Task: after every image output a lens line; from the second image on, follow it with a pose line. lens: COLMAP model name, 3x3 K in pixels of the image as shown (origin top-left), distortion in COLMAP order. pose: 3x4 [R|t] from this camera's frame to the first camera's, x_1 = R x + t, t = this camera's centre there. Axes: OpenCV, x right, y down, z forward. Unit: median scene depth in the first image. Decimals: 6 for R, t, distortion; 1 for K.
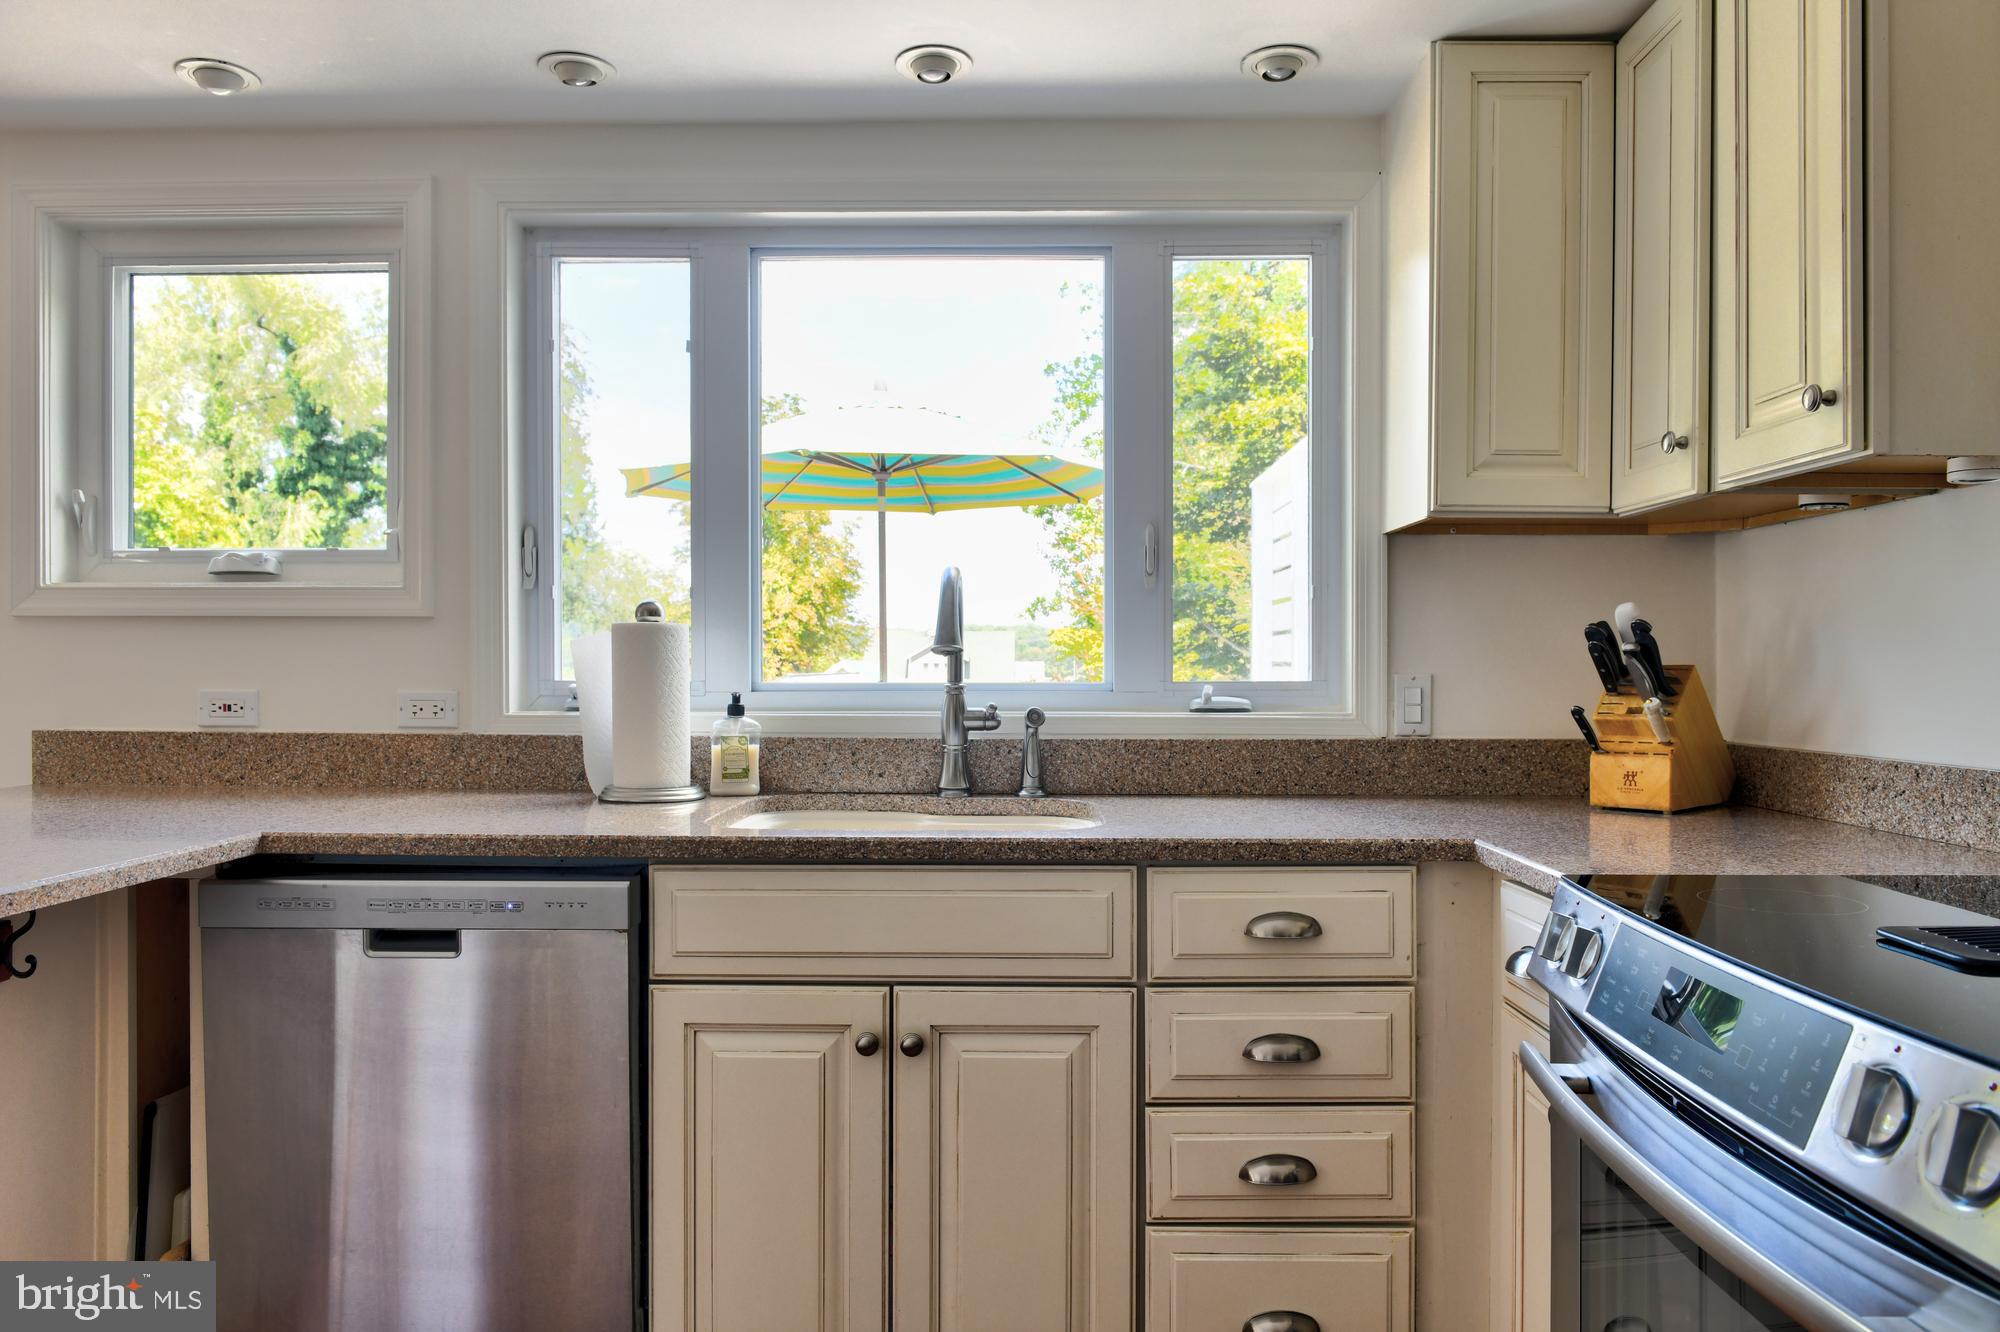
lens RADIAL K [[1348.9, 0, 1007.1], [0, 1348.9, 662.2], [0, 0, 1]] dist [-0.007881, -0.004450]
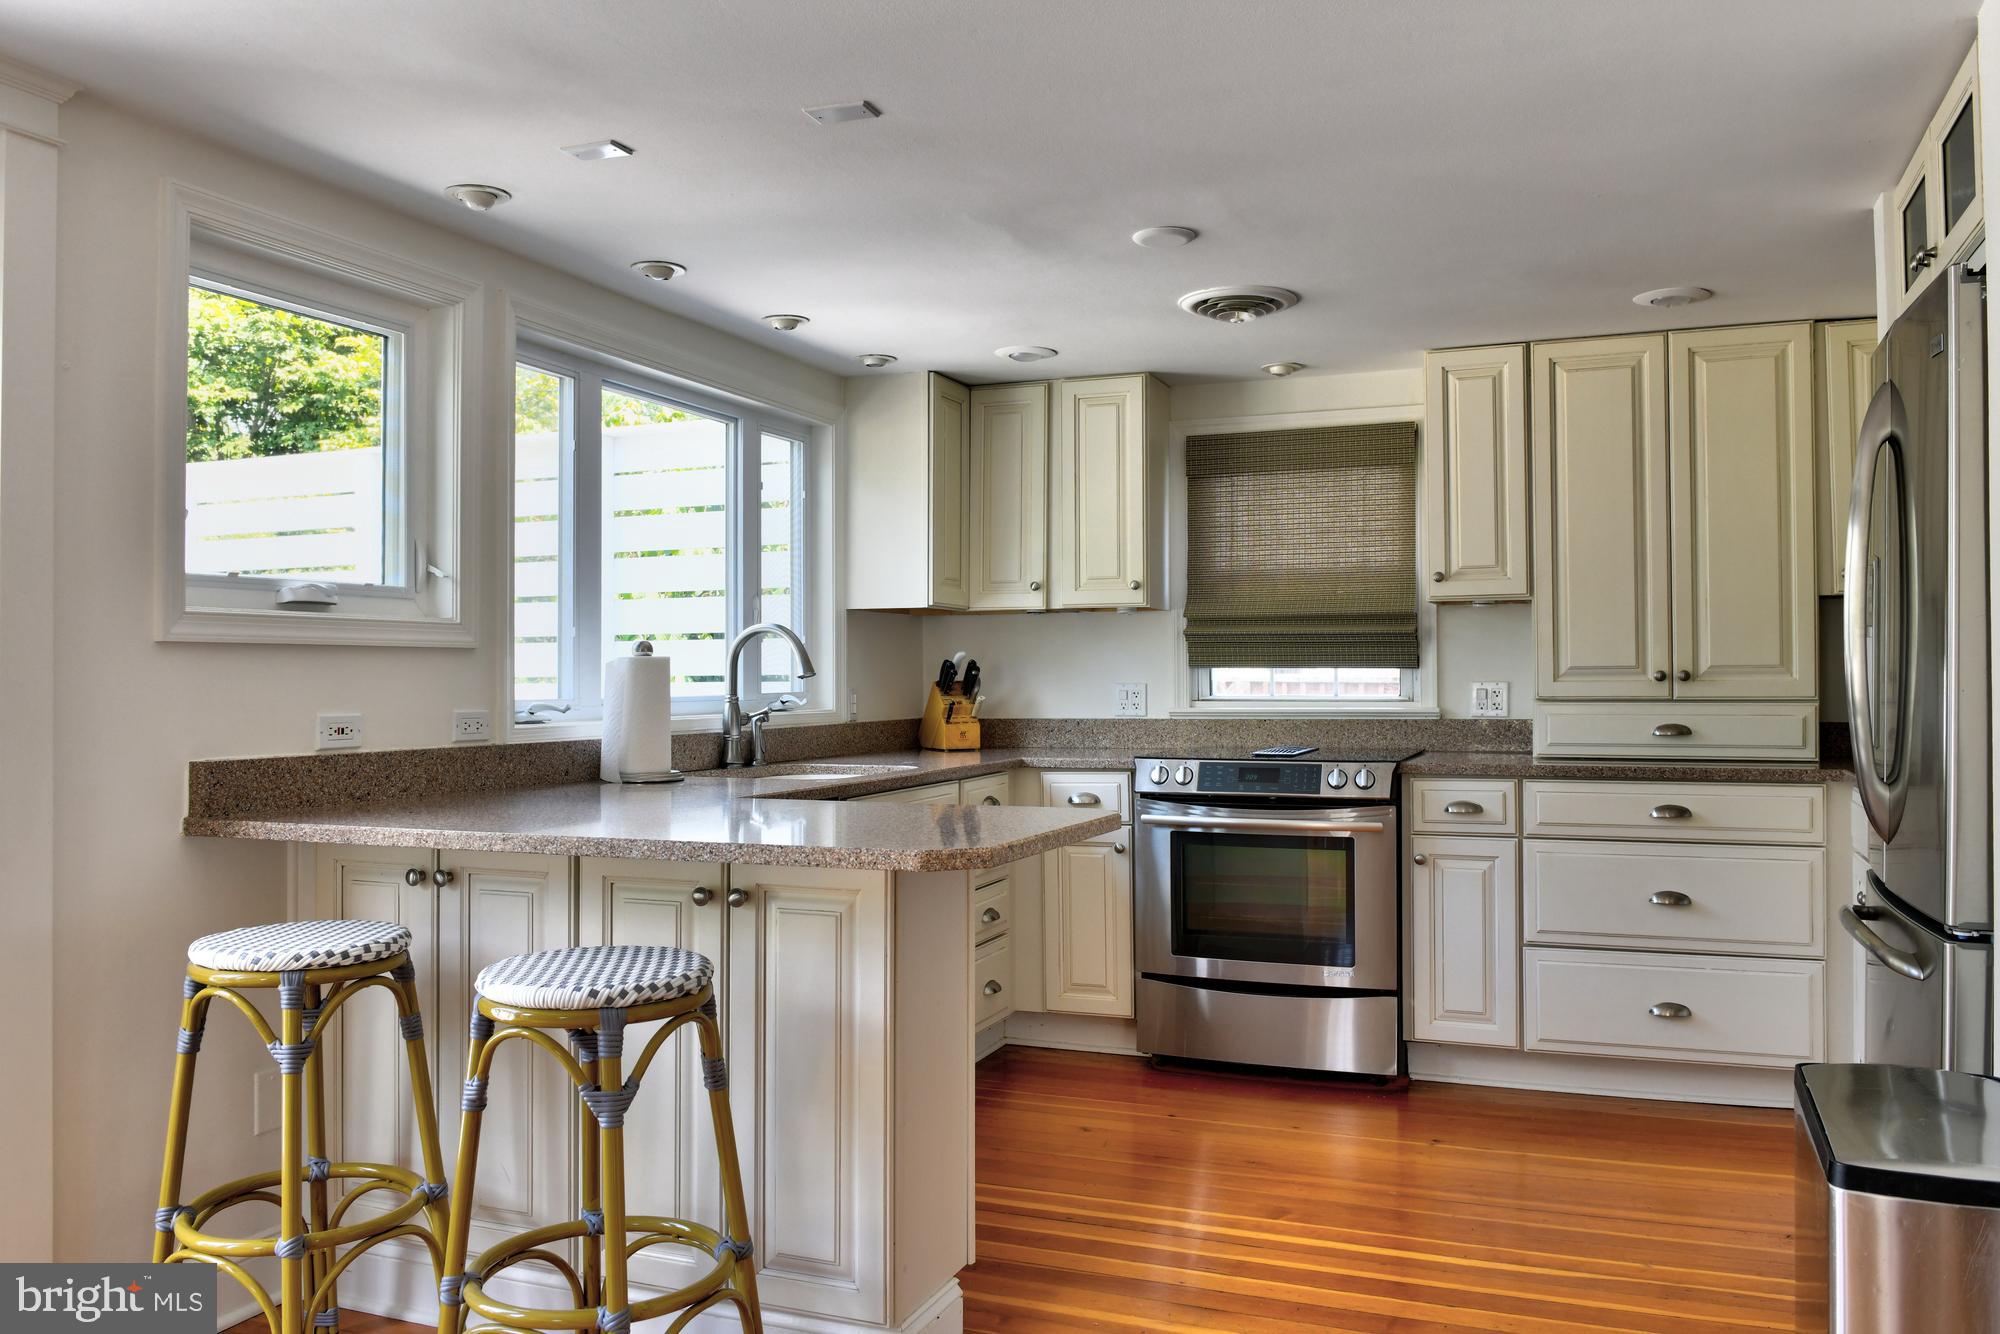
lens RADIAL K [[1544.2, 0, 1000.0], [0, 1544.2, 667.0], [0, 0, 1]] dist [-0.017586, 0.001831]
pose [[0.353402, 0.000671, 0.935471, -1.738666], [0.004372, 0.999988, -0.002369, -0.013364], [-0.935461, 0.004928, 0.353395, 0.086741]]
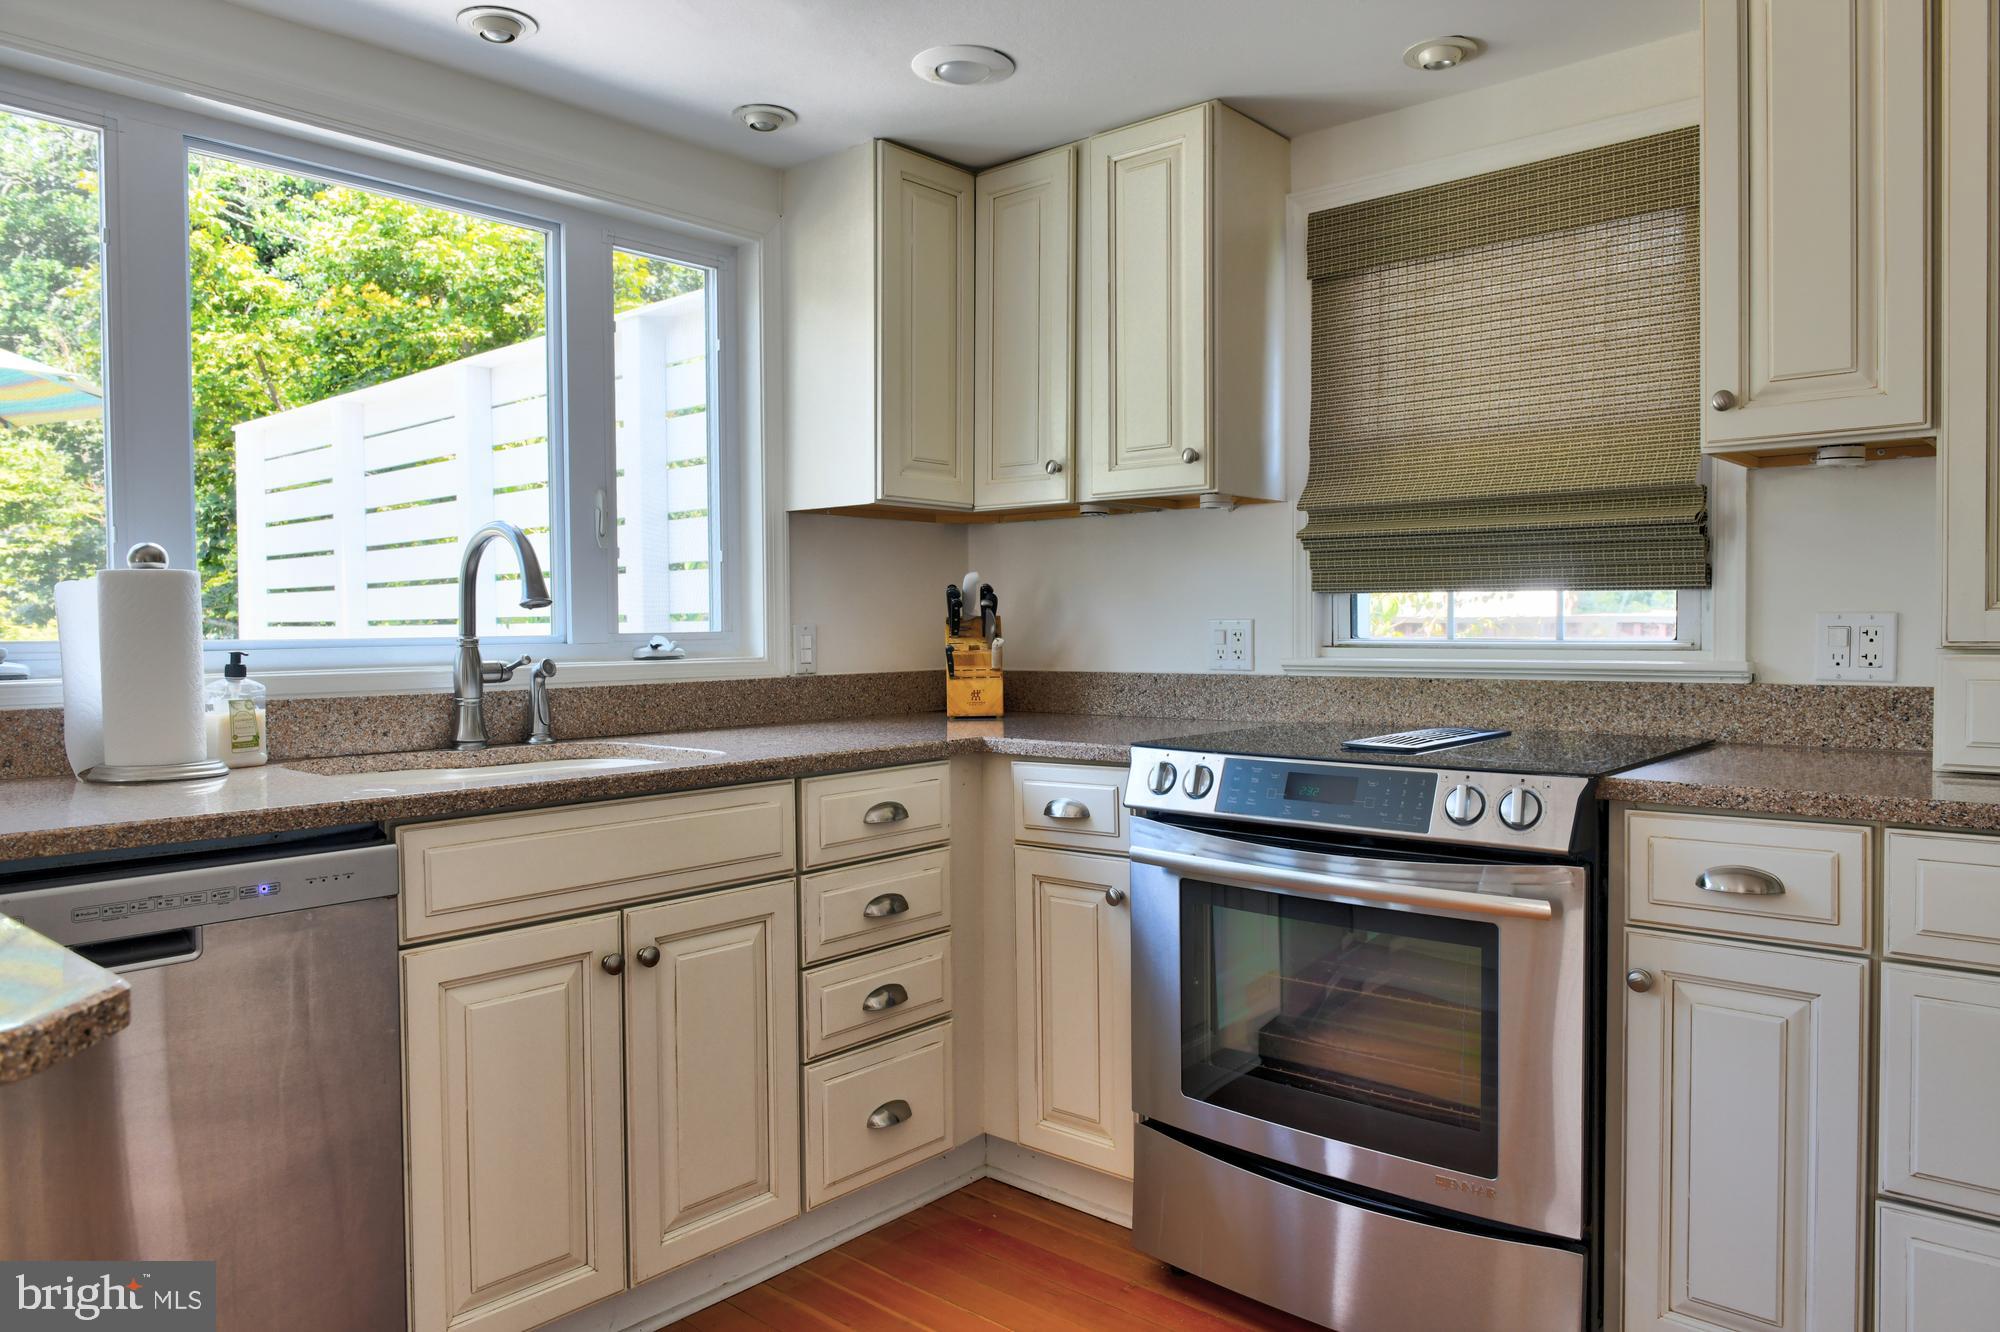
lens RADIAL K [[1348.9, 0, 1007.1], [0, 1348.9, 662.2], [0, 0, 1]] dist [-0.007881, -0.004450]
pose [[0.647349, -0.028775, 0.761650, -0.590808], [0.007396, 0.999477, 0.031474, 0.006320], [-0.762157, -0.014742, 0.647224, 0.047131]]
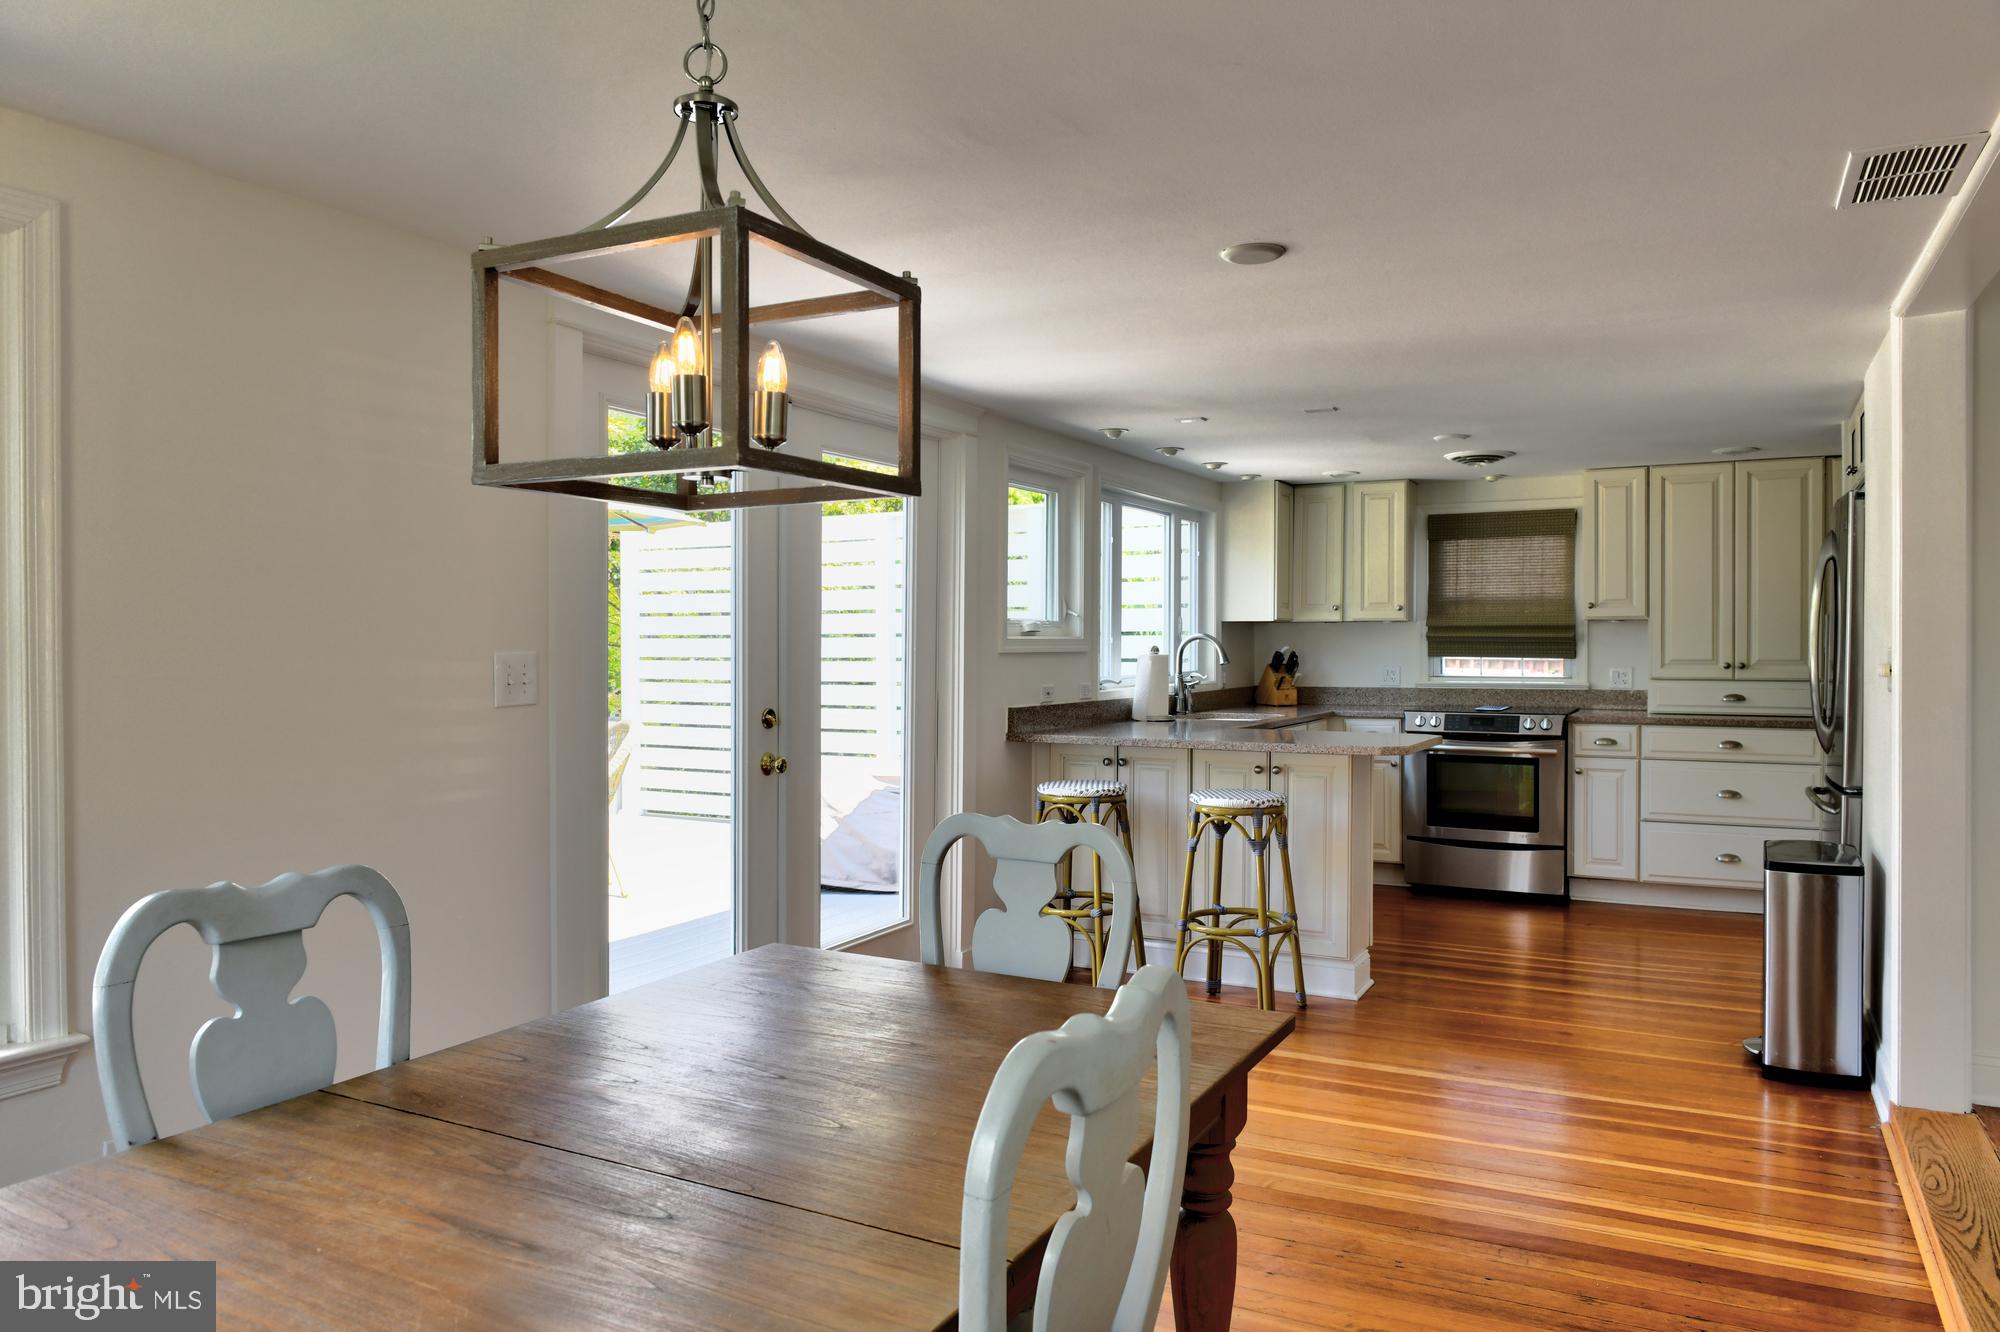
lens RADIAL K [[1383.0, 0, 983.1], [0, 1383.0, 666.1], [0, 0, 1]] dist [-0.009719, -0.011008]
pose [[0.457586, -0.019747, 0.888946, -3.004612], [0.001352, 0.999768, 0.021513, -0.068667], [-0.889164, -0.008643, 0.457507, 0.059849]]
